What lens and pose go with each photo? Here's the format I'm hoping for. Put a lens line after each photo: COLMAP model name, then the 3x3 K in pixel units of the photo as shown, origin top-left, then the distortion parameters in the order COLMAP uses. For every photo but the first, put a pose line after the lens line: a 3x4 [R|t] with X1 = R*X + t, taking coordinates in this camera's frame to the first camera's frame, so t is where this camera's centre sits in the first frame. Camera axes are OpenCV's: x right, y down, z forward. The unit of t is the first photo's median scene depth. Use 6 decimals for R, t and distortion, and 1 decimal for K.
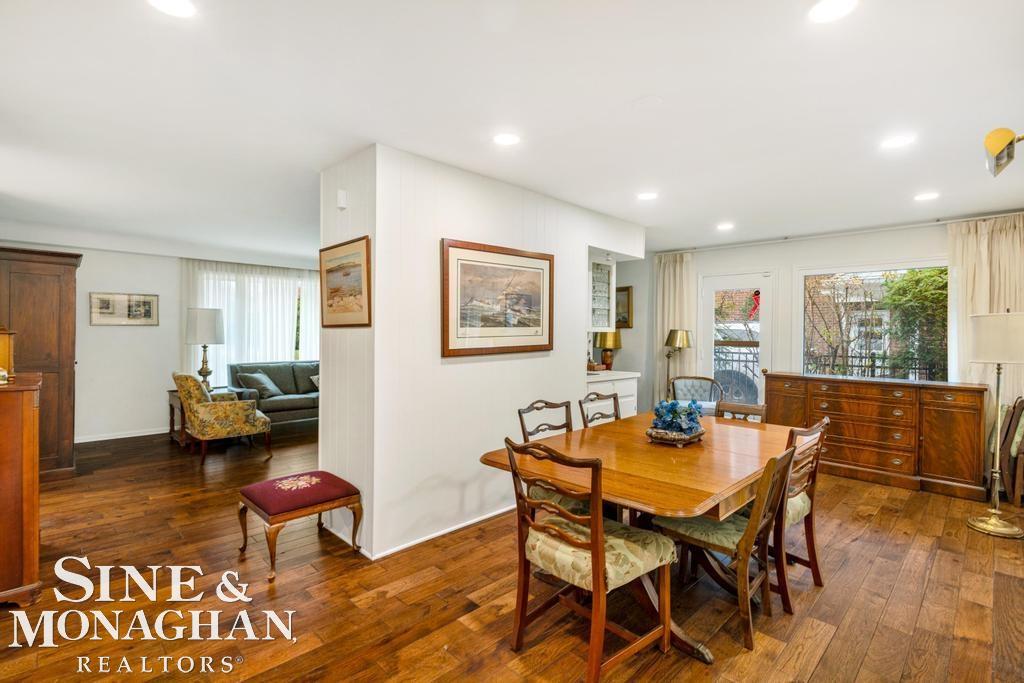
lens RADIAL K [[478.3, 0, 509.7], [0, 478.3, 332.0], [0, 0, 1]] dist [-0.002765, -0.000479]
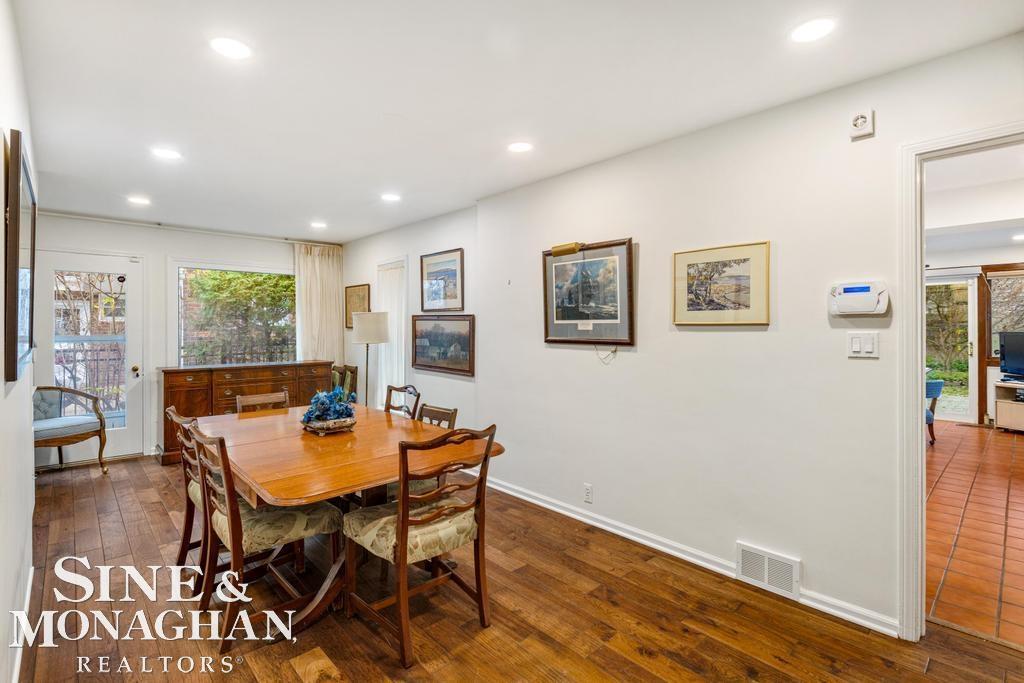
lens RADIAL K [[478.3, 0, 509.7], [0, 478.3, 332.0], [0, 0, 1]] dist [-0.002765, -0.000479]
pose [[0.024923, -0.020136, 0.999487, -0.864210], [0.003413, 0.999793, 0.020057, -0.005793], [-0.999684, 0.002912, 0.024986, 0.741204]]
